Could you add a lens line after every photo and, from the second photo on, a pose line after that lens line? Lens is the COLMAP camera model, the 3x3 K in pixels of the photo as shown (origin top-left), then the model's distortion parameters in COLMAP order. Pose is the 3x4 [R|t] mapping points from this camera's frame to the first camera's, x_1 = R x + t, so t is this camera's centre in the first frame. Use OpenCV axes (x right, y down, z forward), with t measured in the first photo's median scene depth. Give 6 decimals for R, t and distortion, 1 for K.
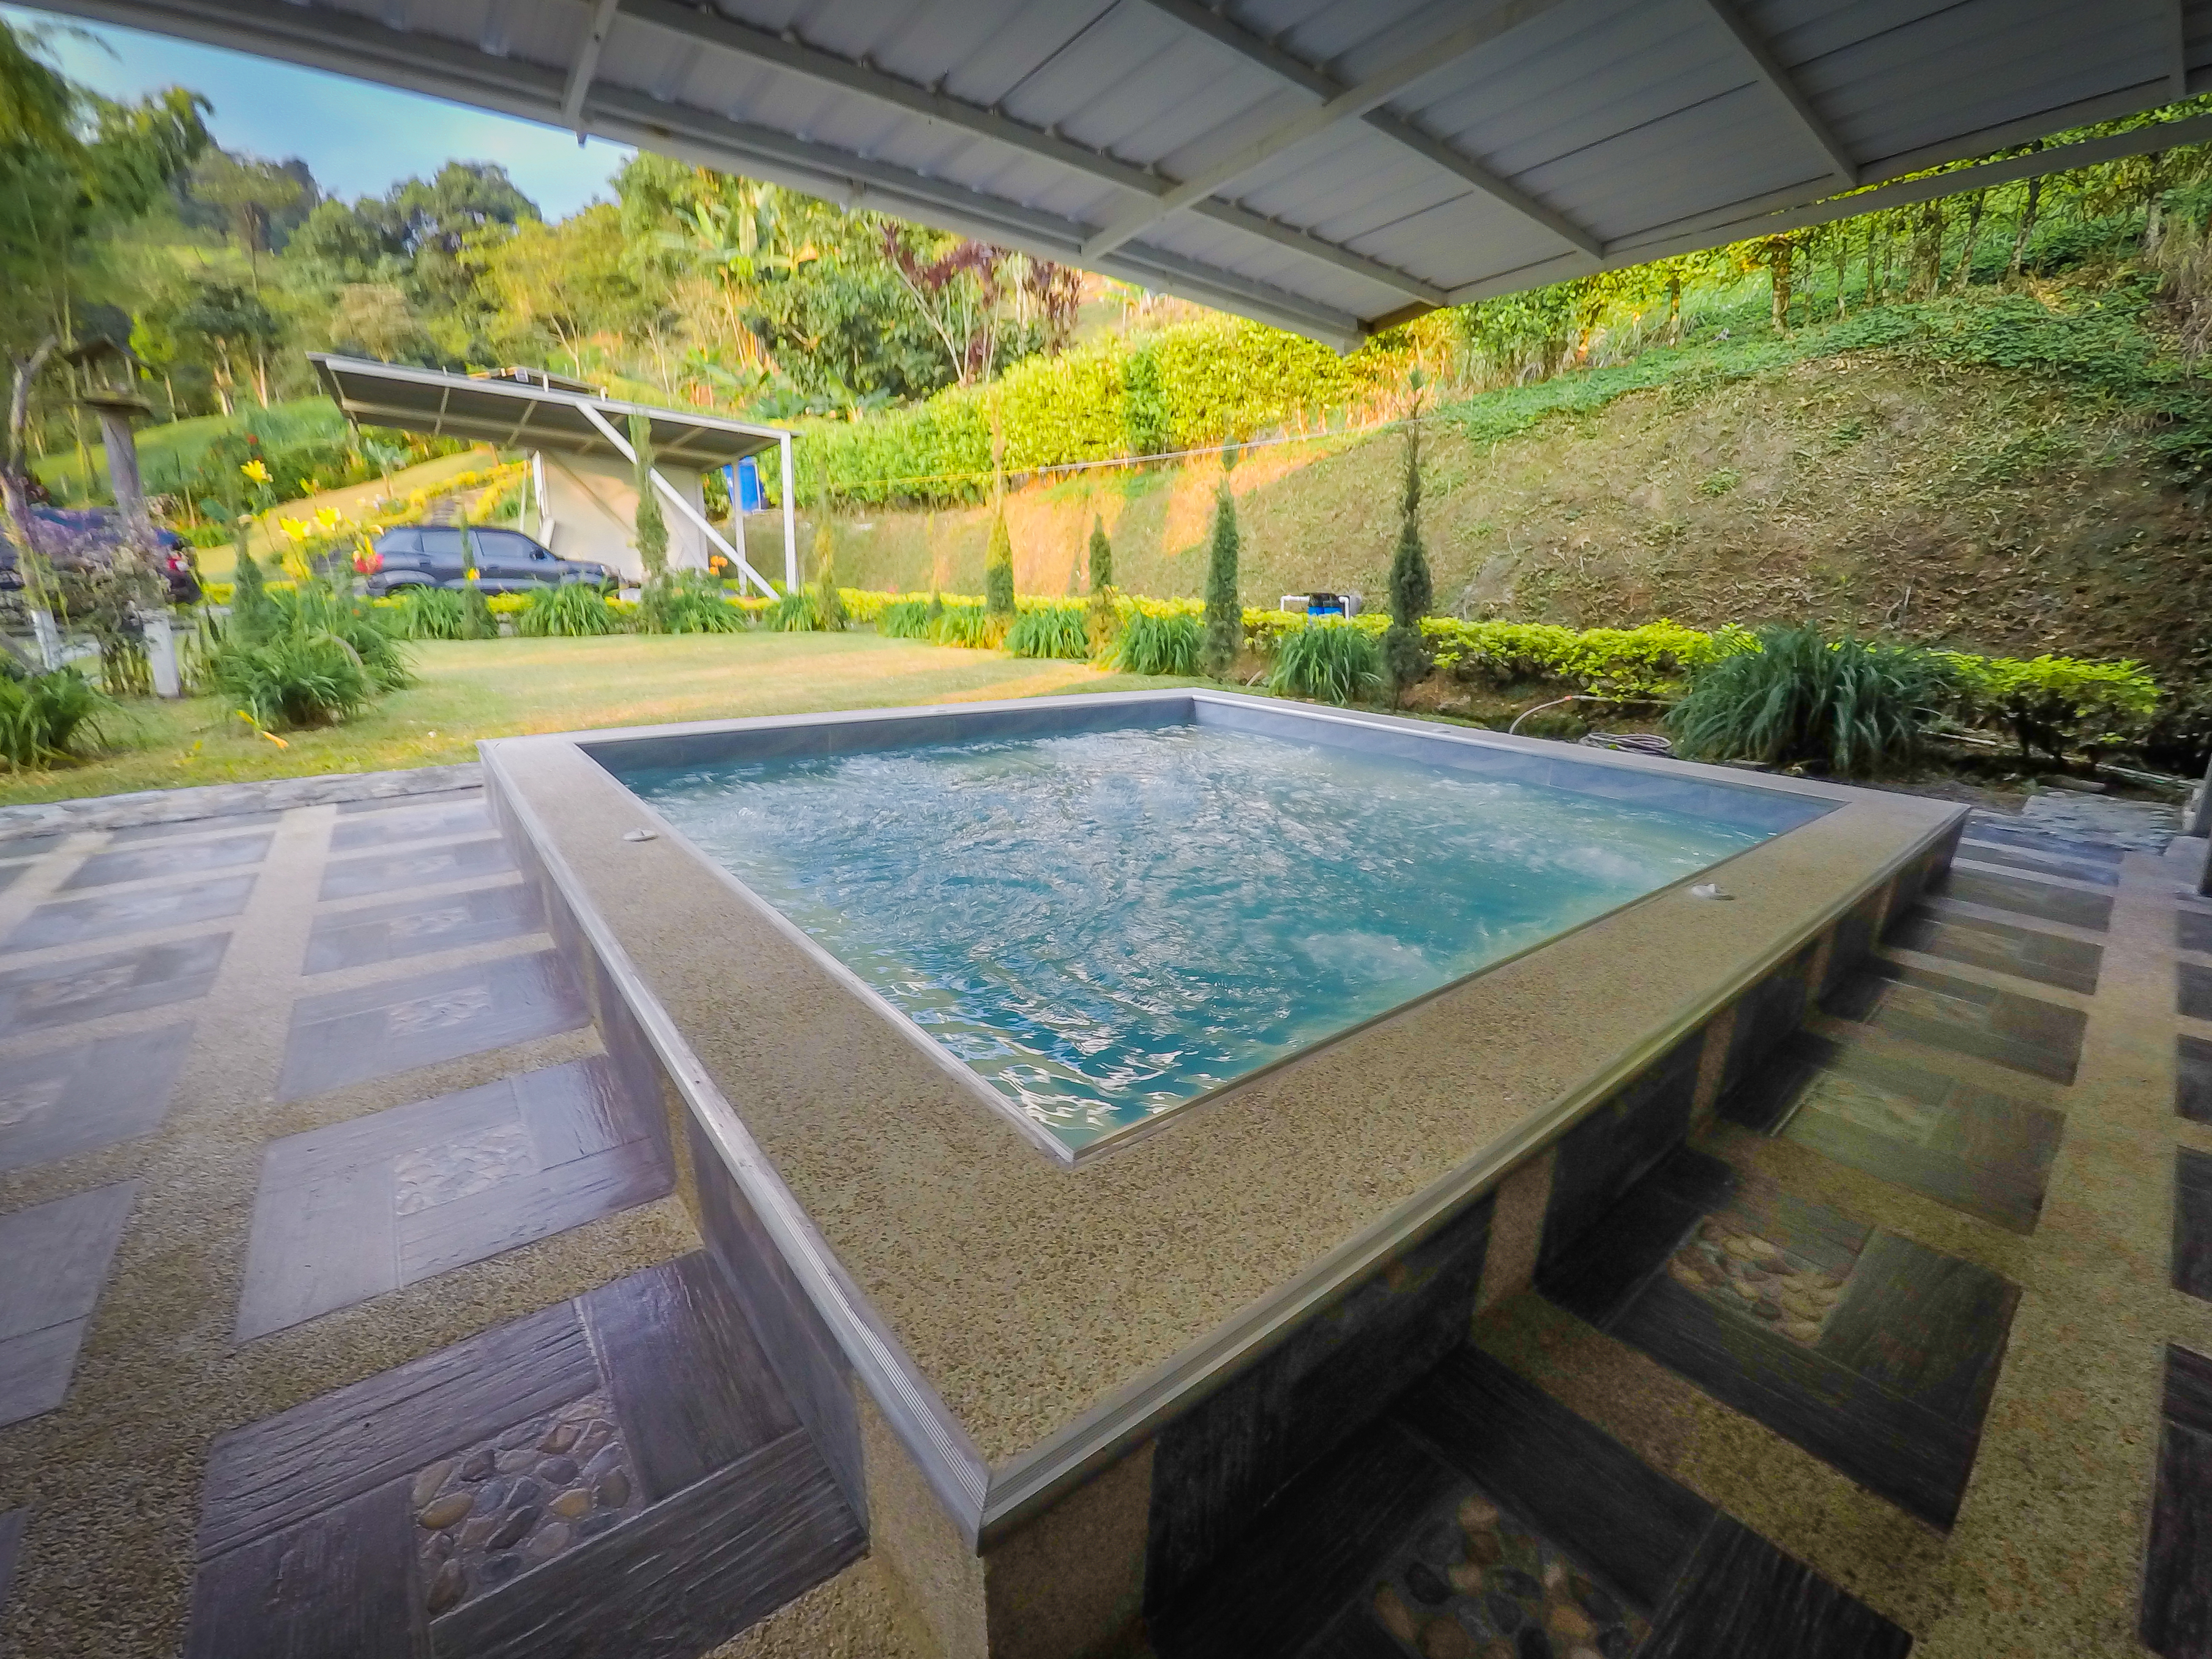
lens RADIAL K [[918.6, 0, 1132.8], [0, 918.6, 798.3], [0, 0, 1]] dist [-0.058342, 0.006835]
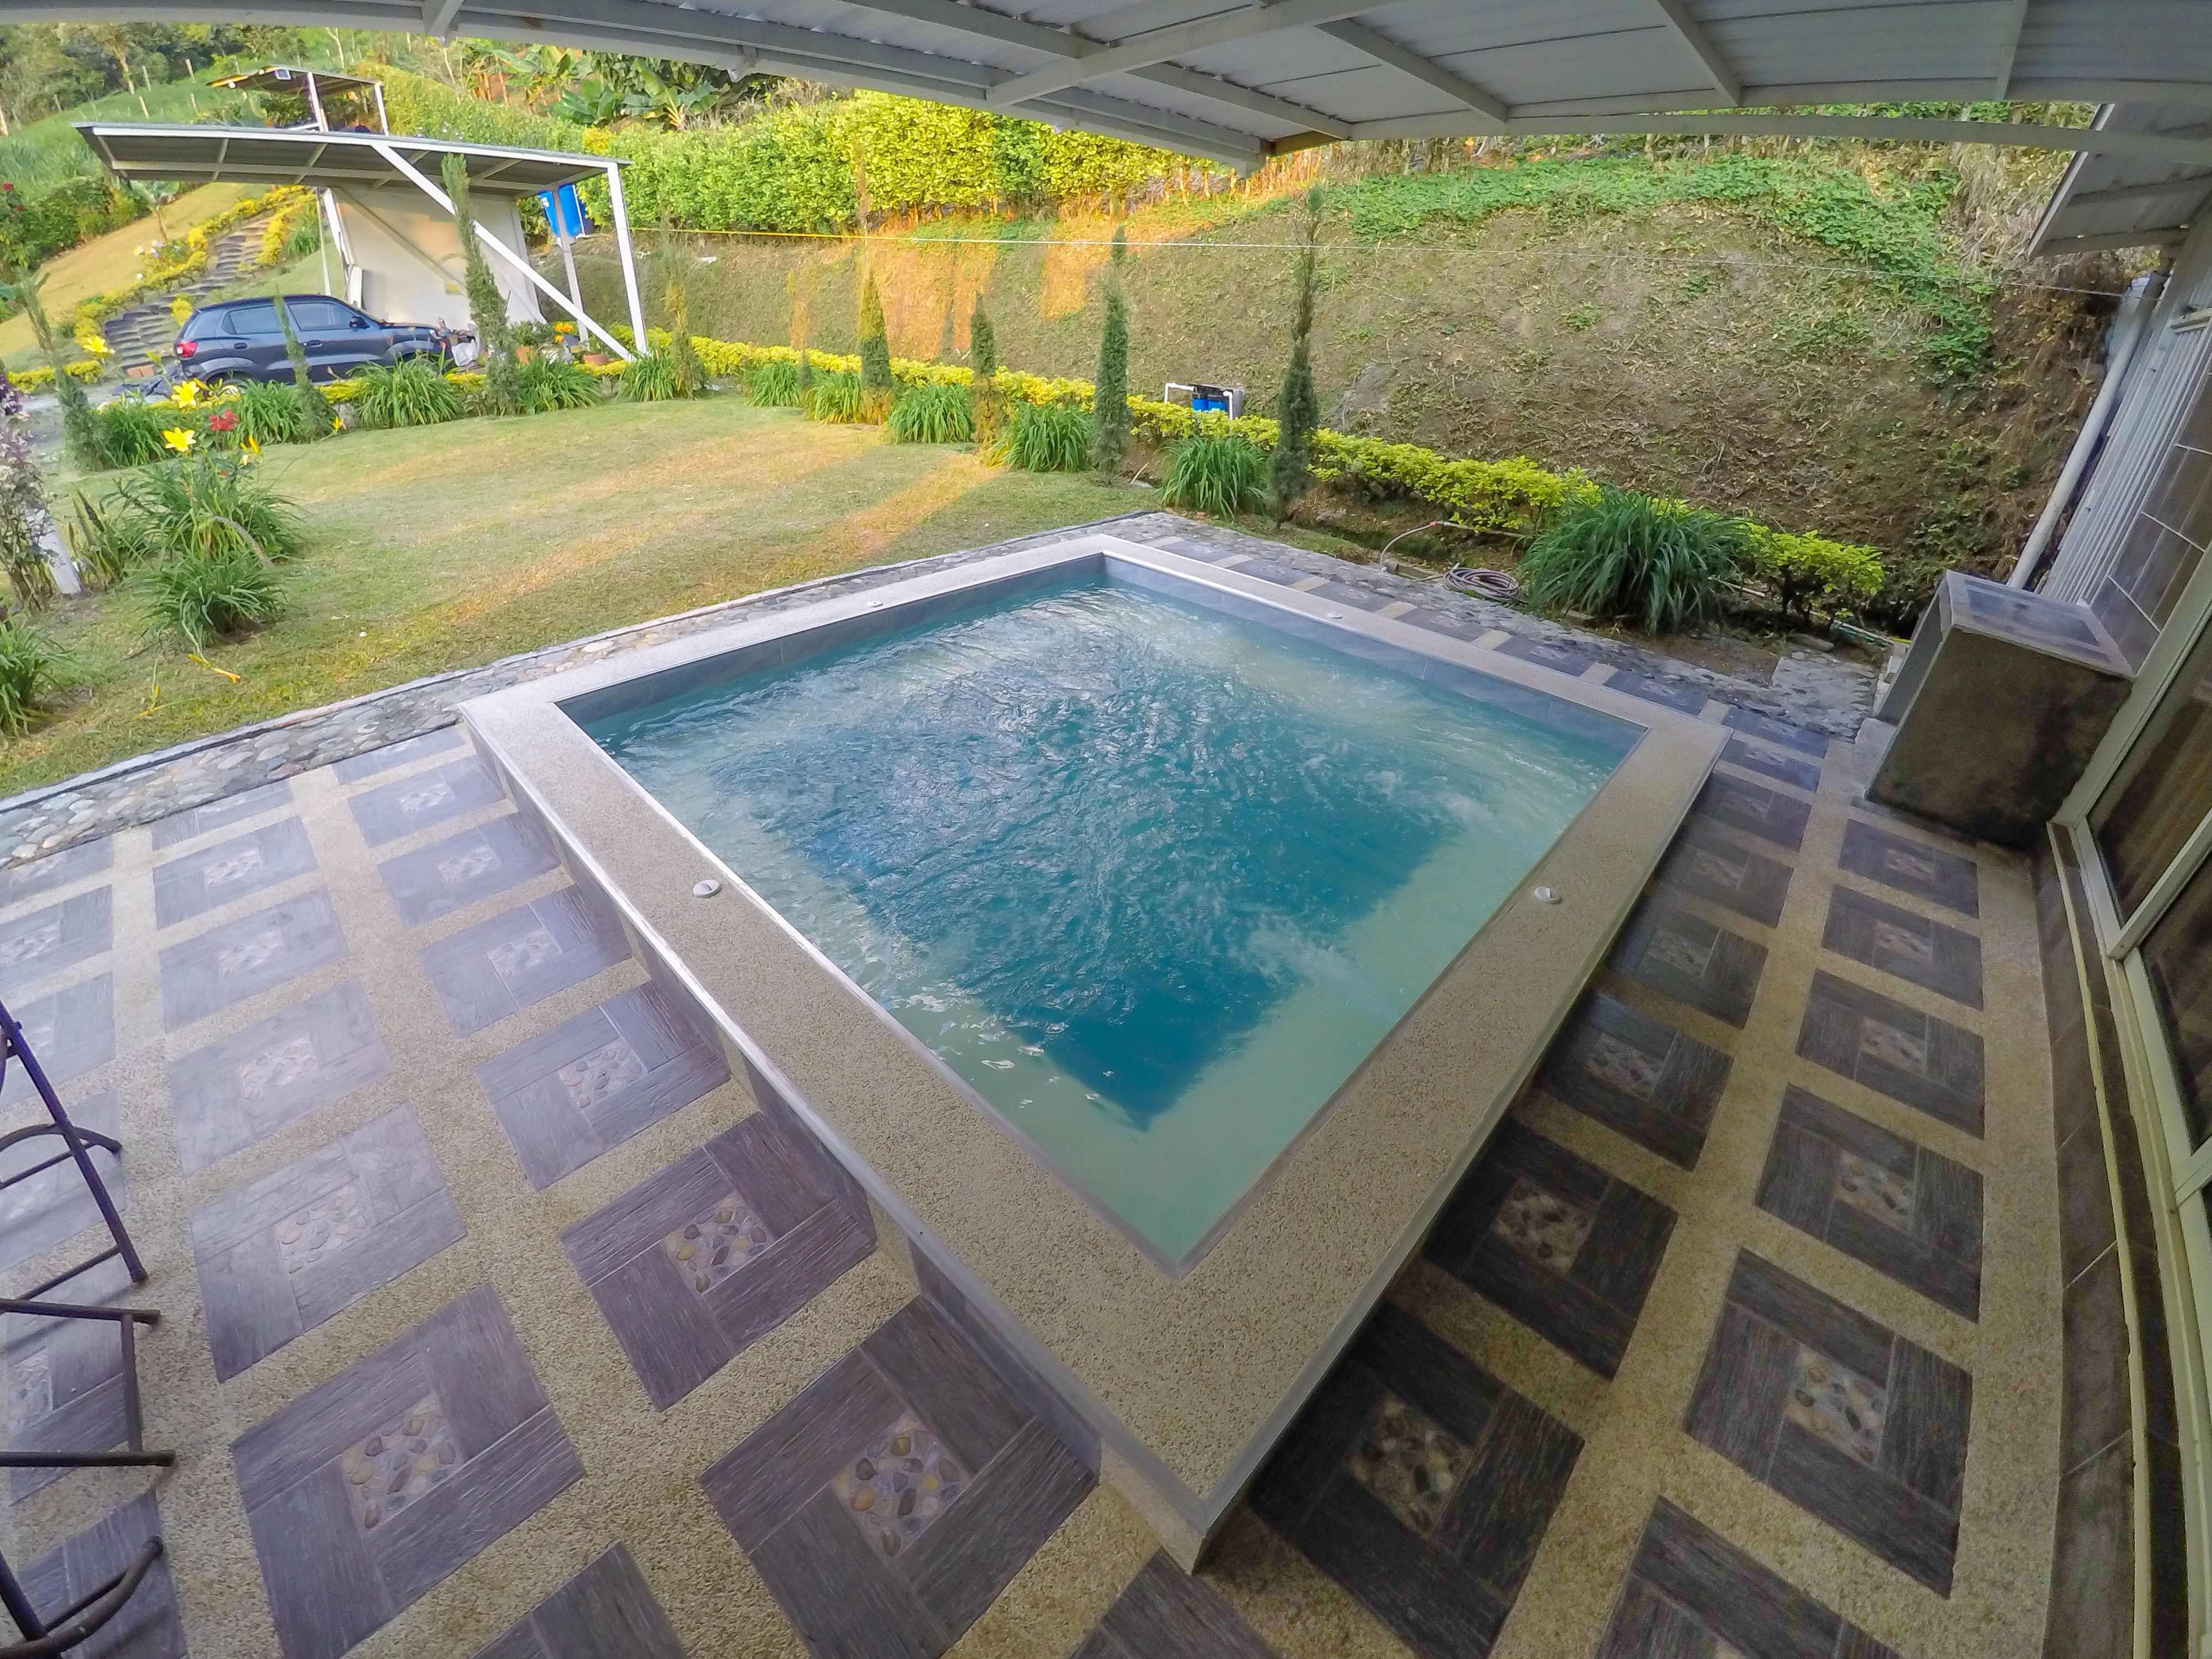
lens RADIAL K [[875.4, 0, 1122.7], [0, 875.4, 782.9], [0, 0, 1]] dist [-0.094220, 0.009076]
pose [[0.989676, -0.059613, 0.130336, -0.044010], [0.015164, 0.947842, 0.318378, -0.132934], [-0.142517, -0.313115, 0.938961, -0.024973]]
